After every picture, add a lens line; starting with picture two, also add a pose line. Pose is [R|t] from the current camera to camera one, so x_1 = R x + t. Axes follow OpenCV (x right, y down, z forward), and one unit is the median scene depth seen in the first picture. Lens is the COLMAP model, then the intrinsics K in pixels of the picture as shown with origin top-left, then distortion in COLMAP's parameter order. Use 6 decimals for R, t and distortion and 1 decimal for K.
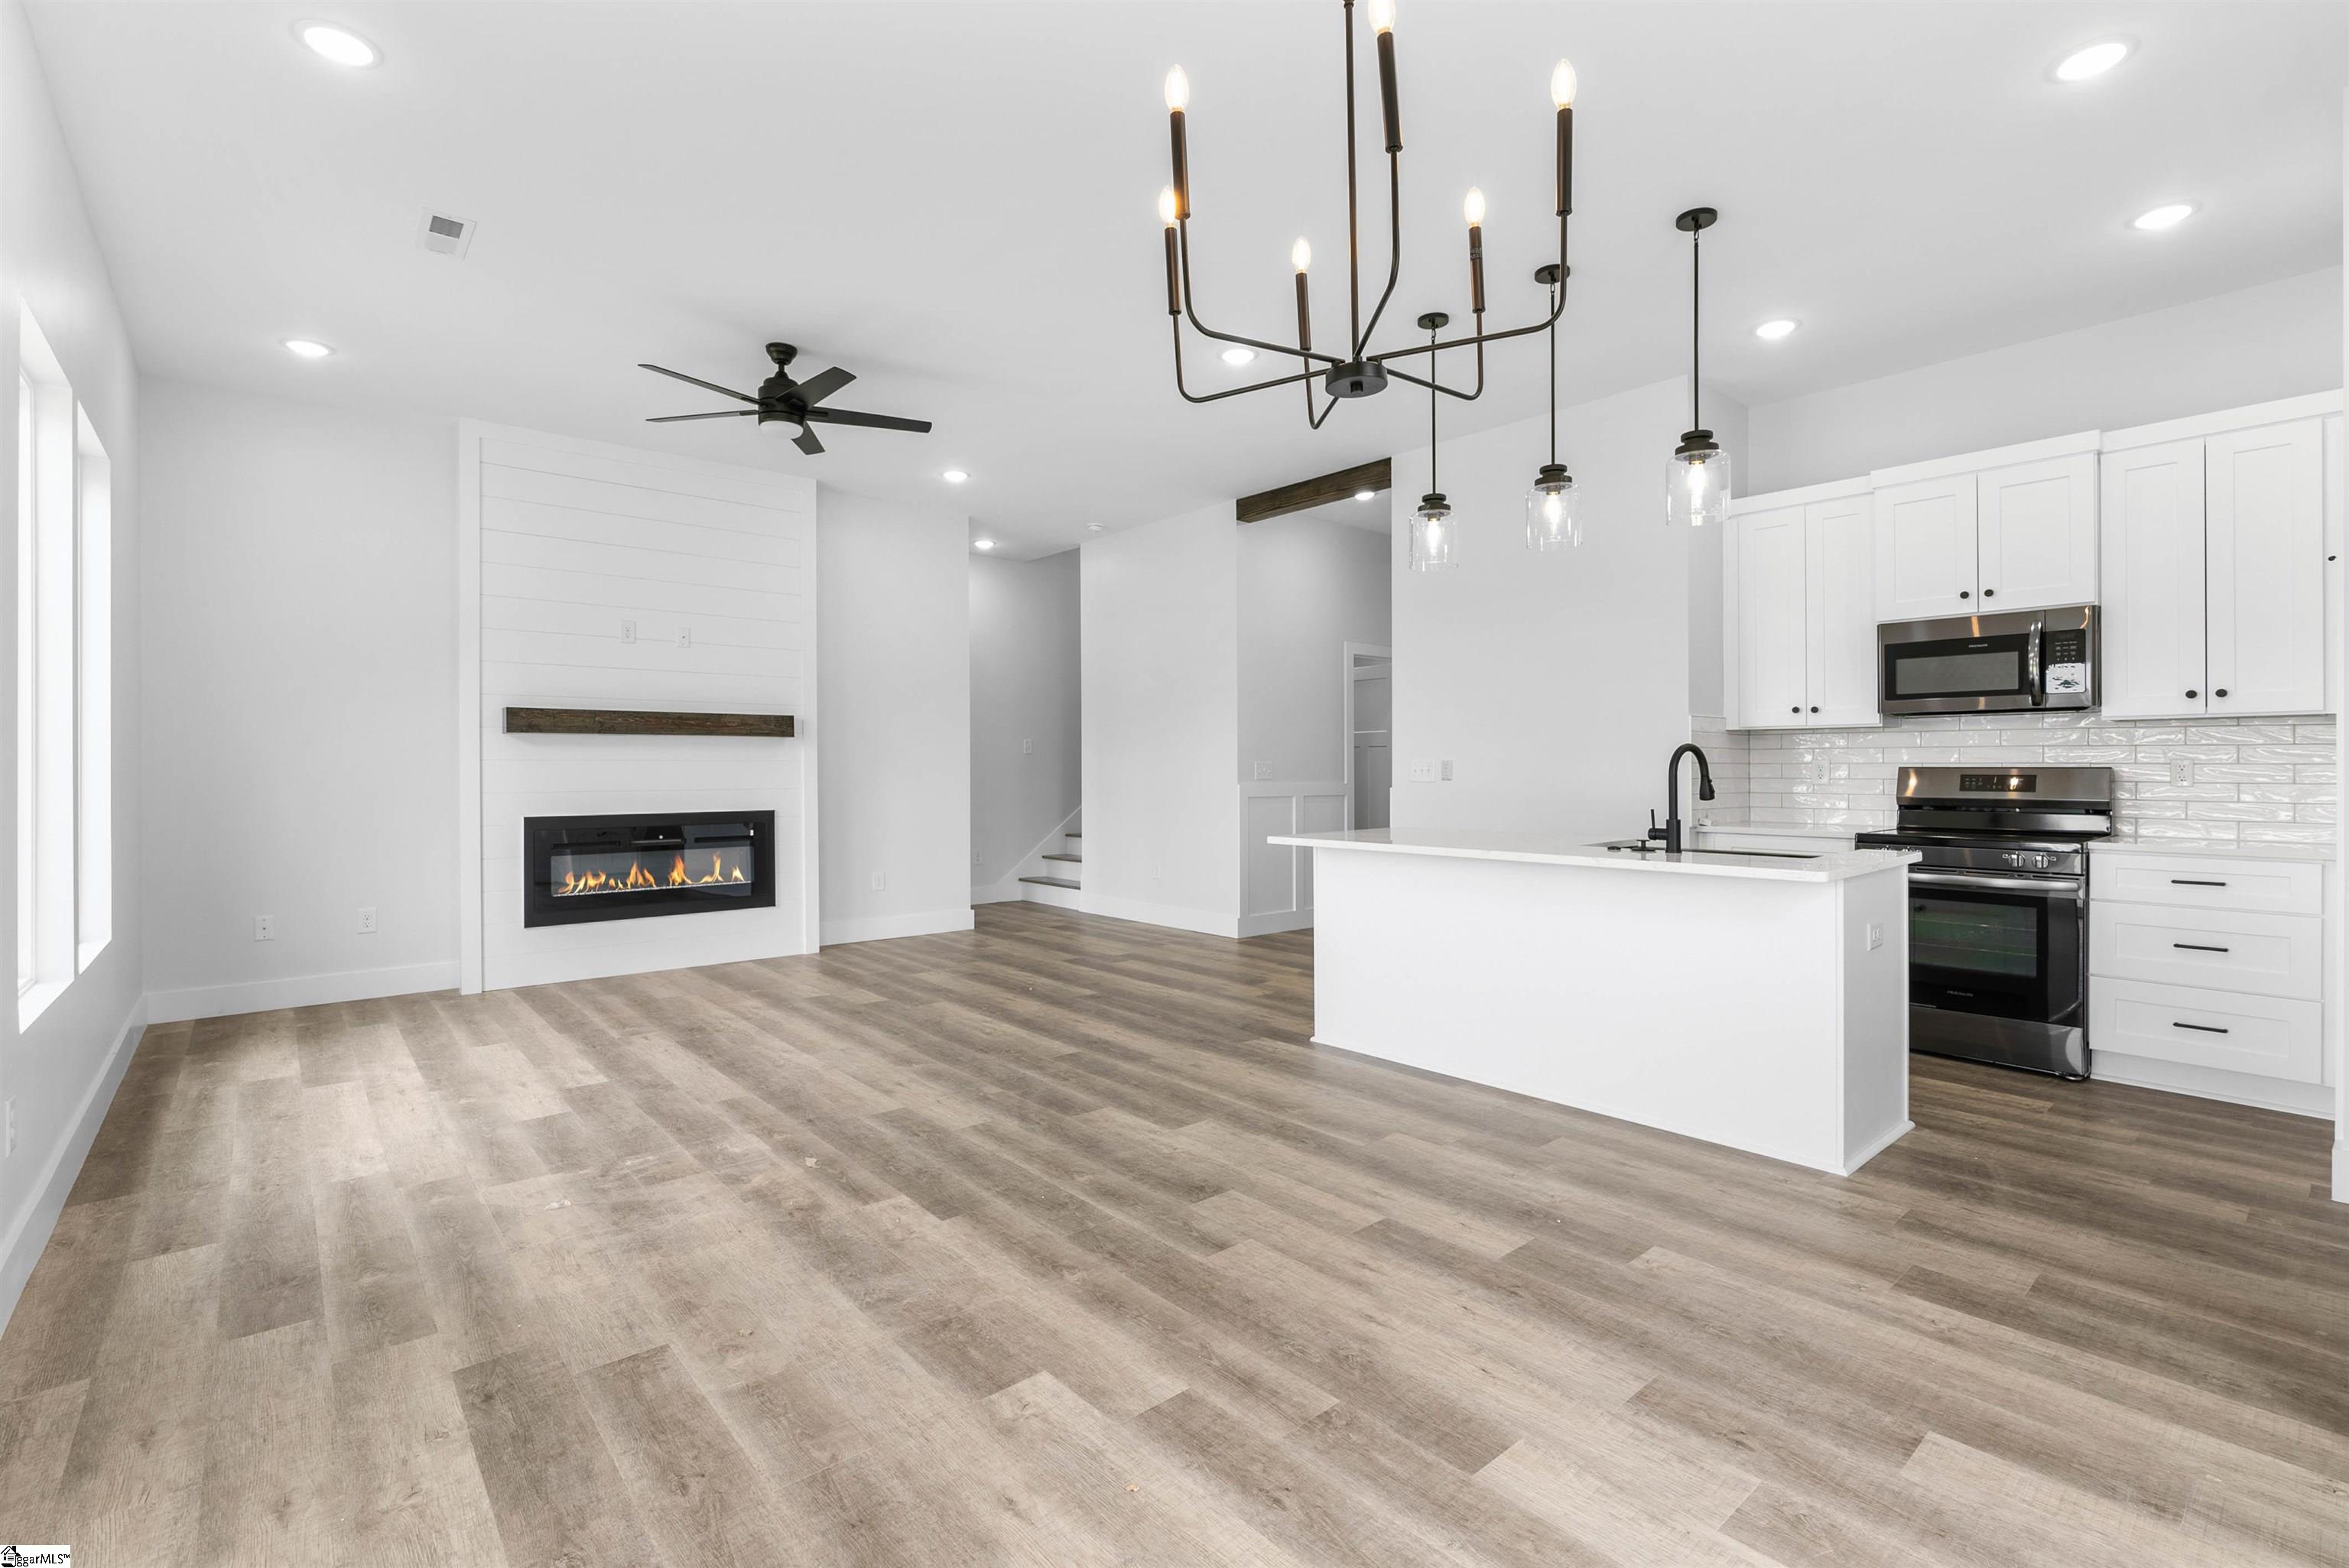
lens RADIAL K [[1059.3, 0, 1179.8], [0, 1059.3, 772.4], [0, 0, 1]] dist [-0.007623, 0.000897]
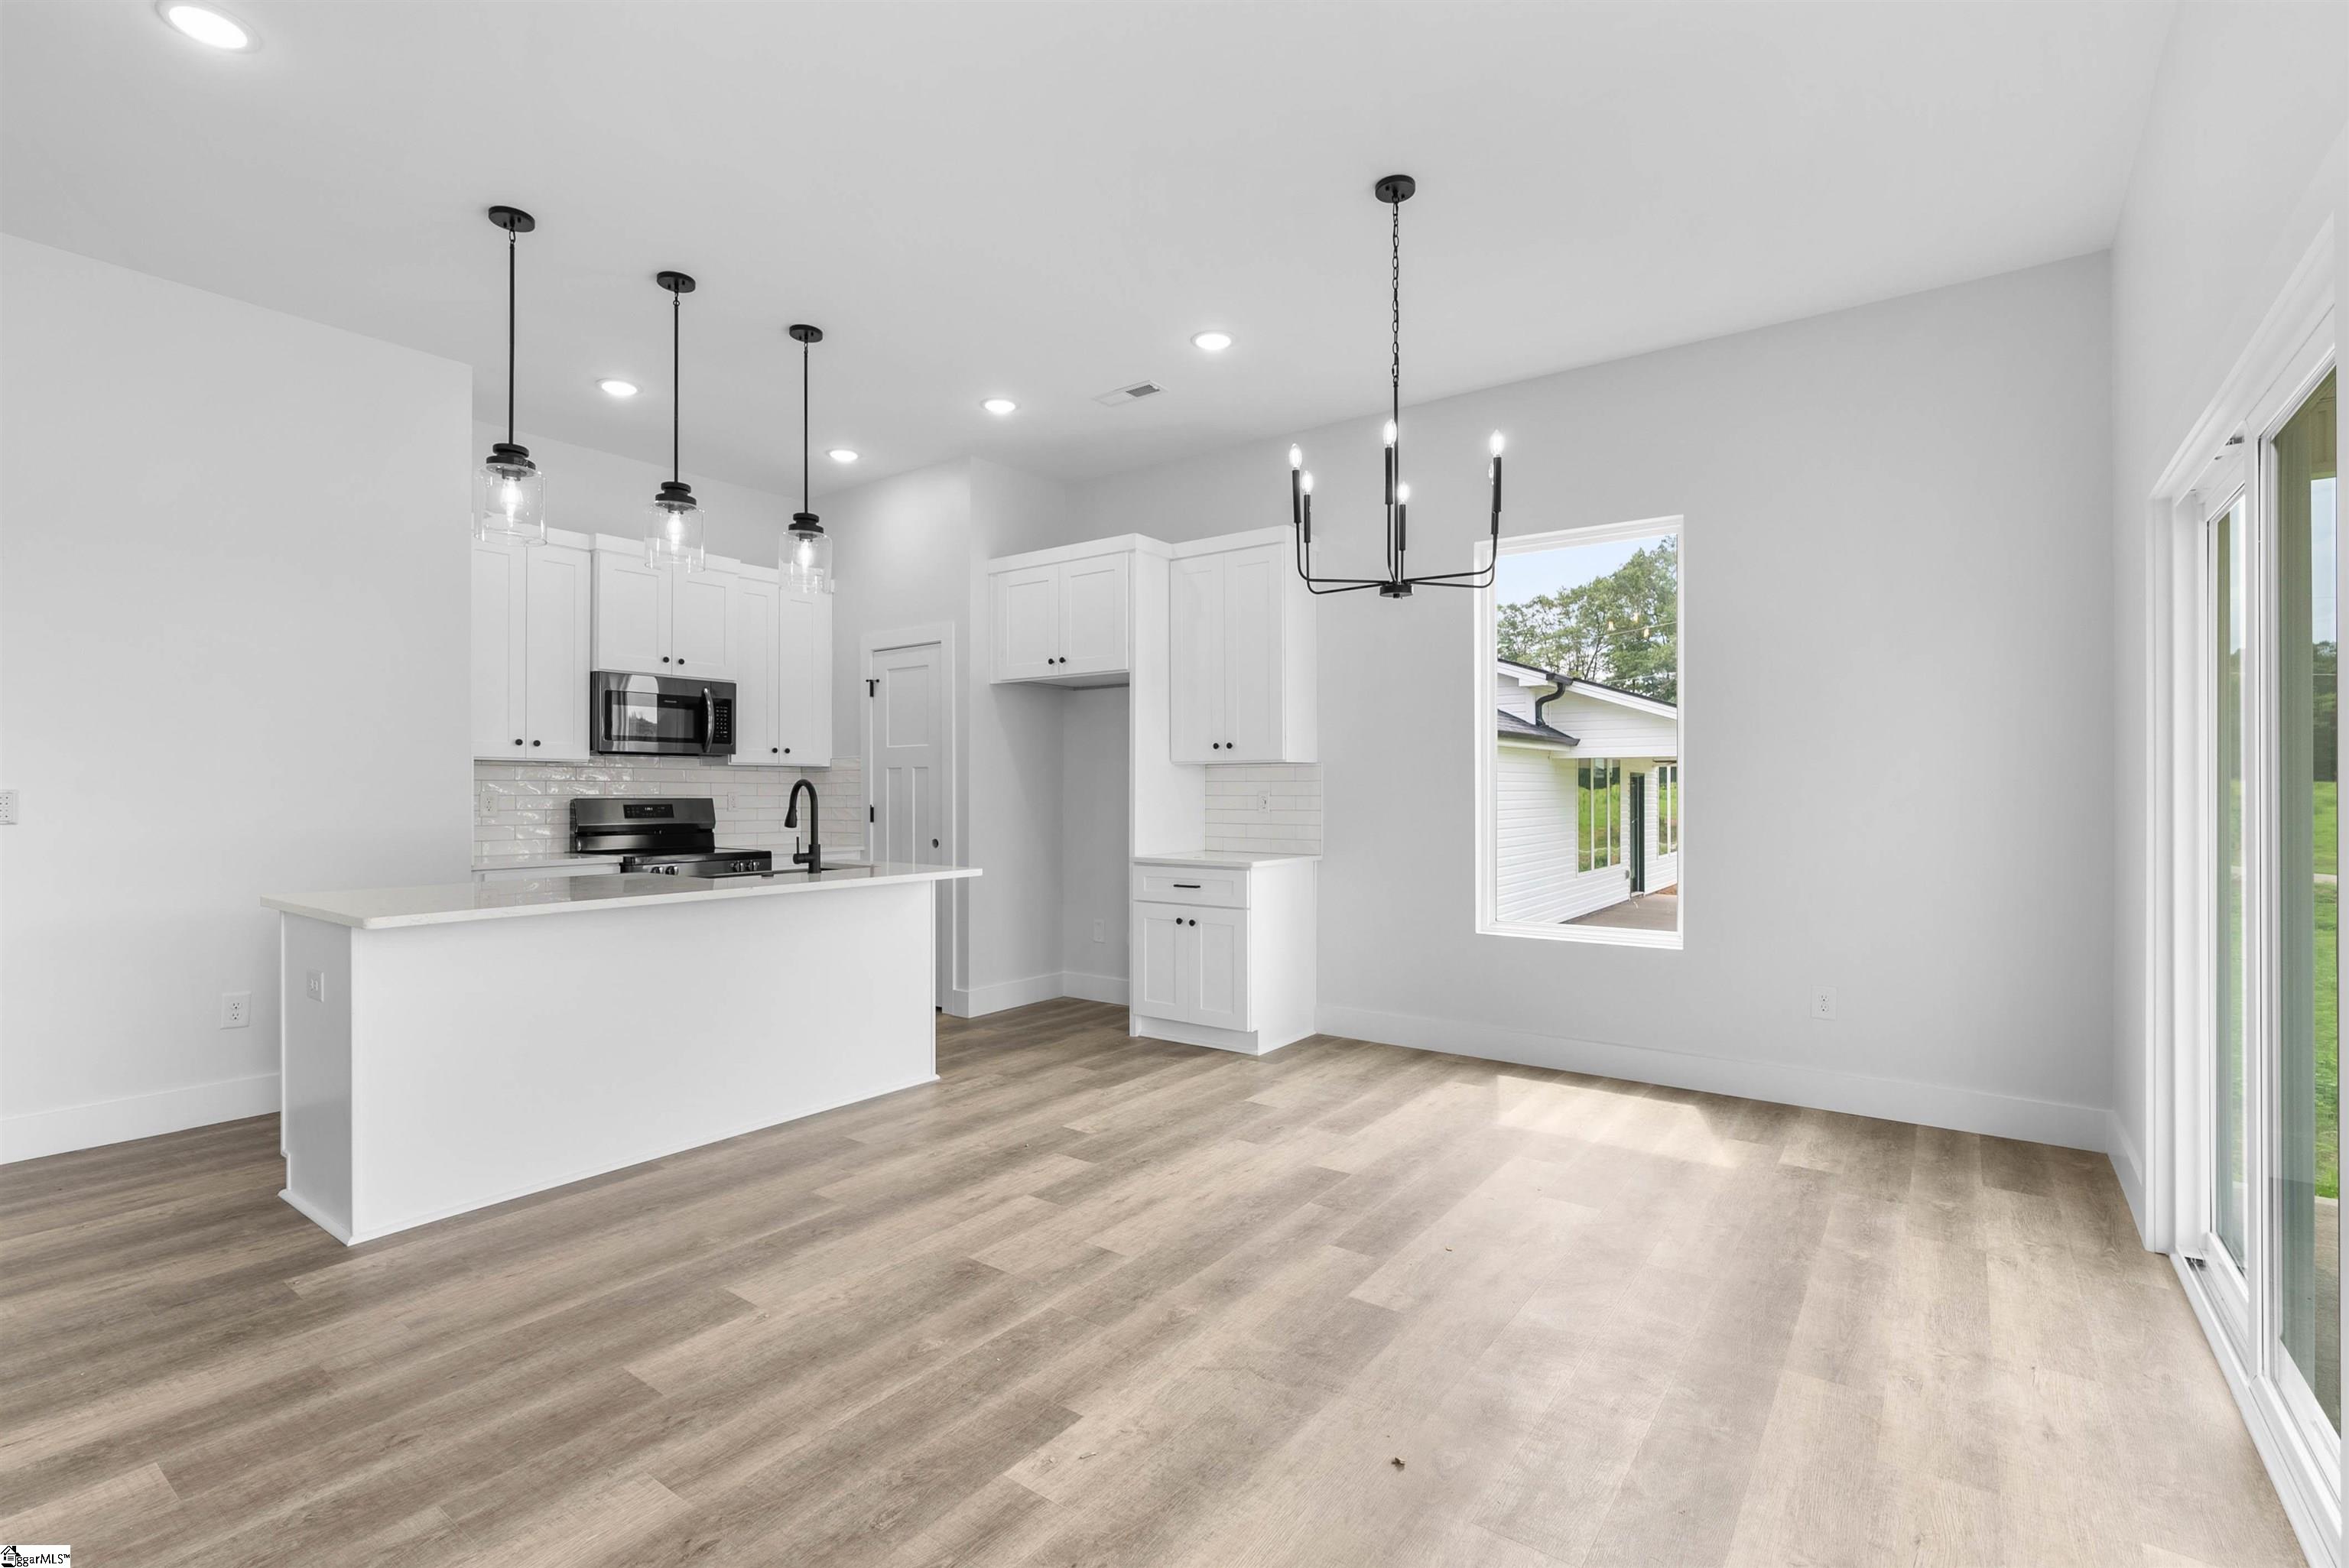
lens RADIAL K [[1075.1, 0, 1169.5], [0, 1075.1, 787.2], [0, 0, 1]] dist [-0.011196, 0.000812]
pose [[-0.221478, 0.006714, 0.975142, -0.767777], [0.006746, 0.999963, -0.005352, -0.009335], [-0.975142, 0.005393, -0.221515, 0.874050]]
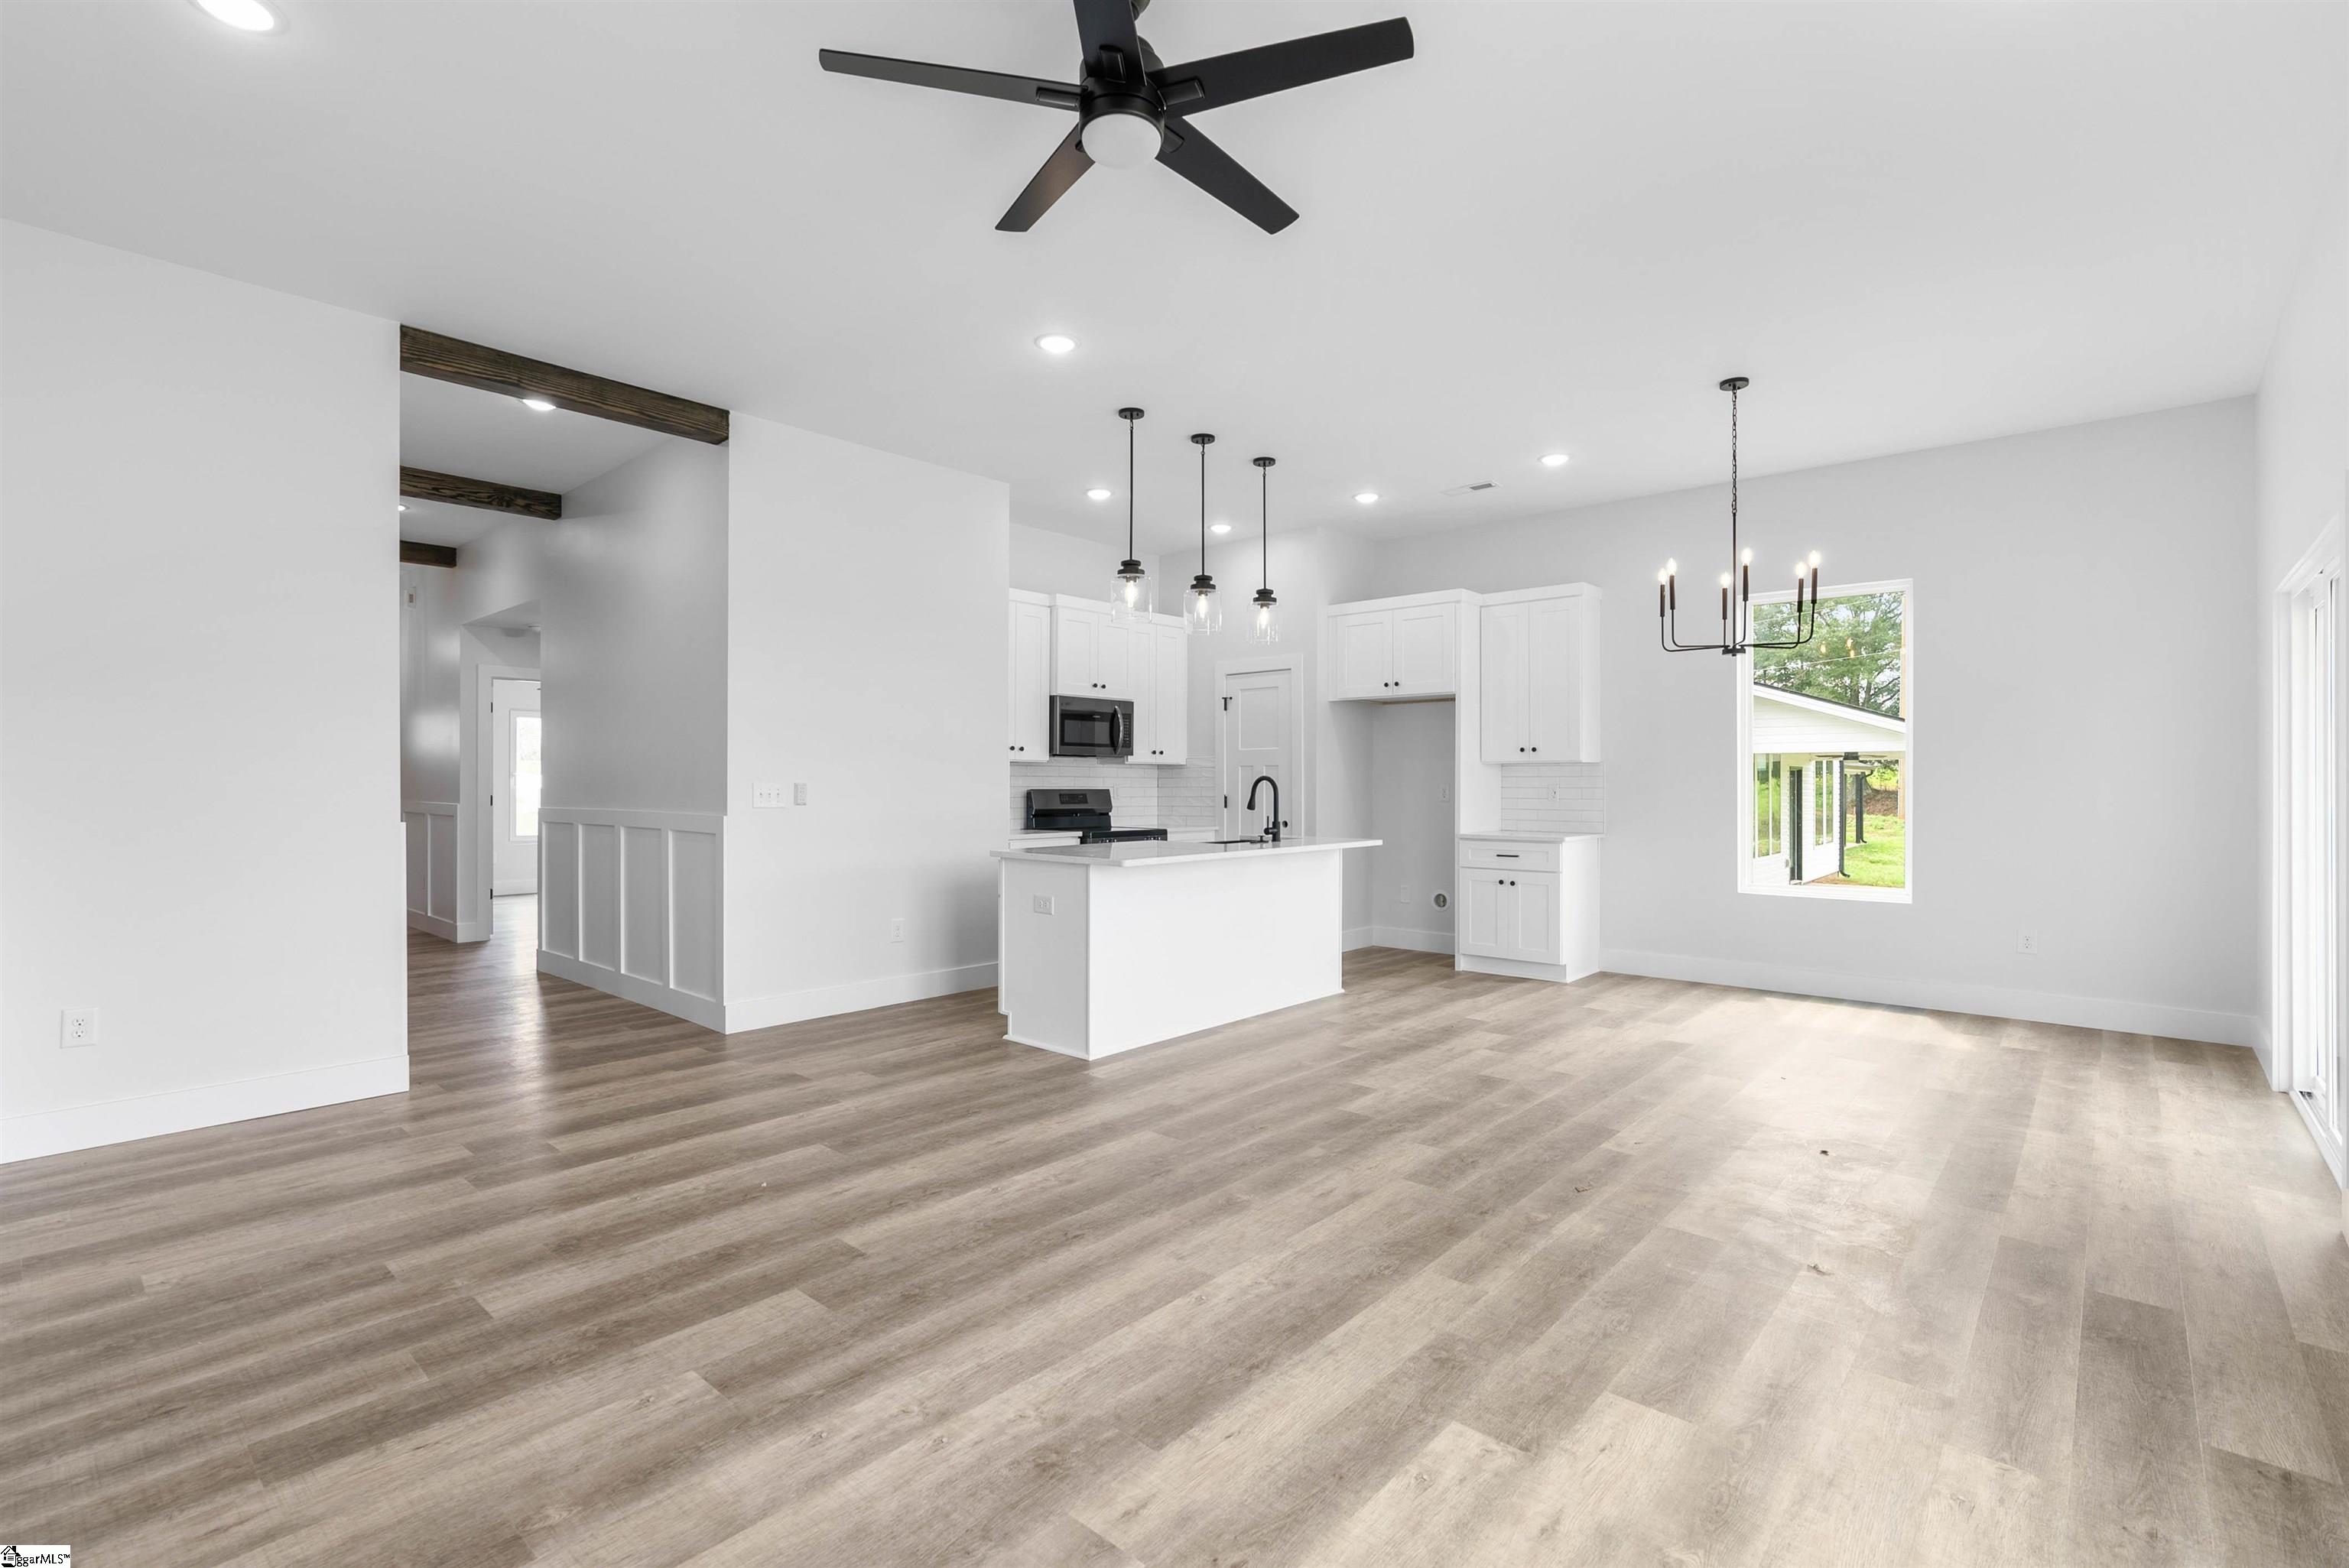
lens RADIAL K [[1077.0, 0, 1167.1], [0, 1077.0, 779.4], [0, 0, 1]] dist [-0.010800, 0.001748]
pose [[-0.129966, 0.006378, 0.991498, -1.185012], [0.005293, 0.999970, -0.005739, -0.012625], [-0.991504, 0.004502, -0.129996, 1.379826]]
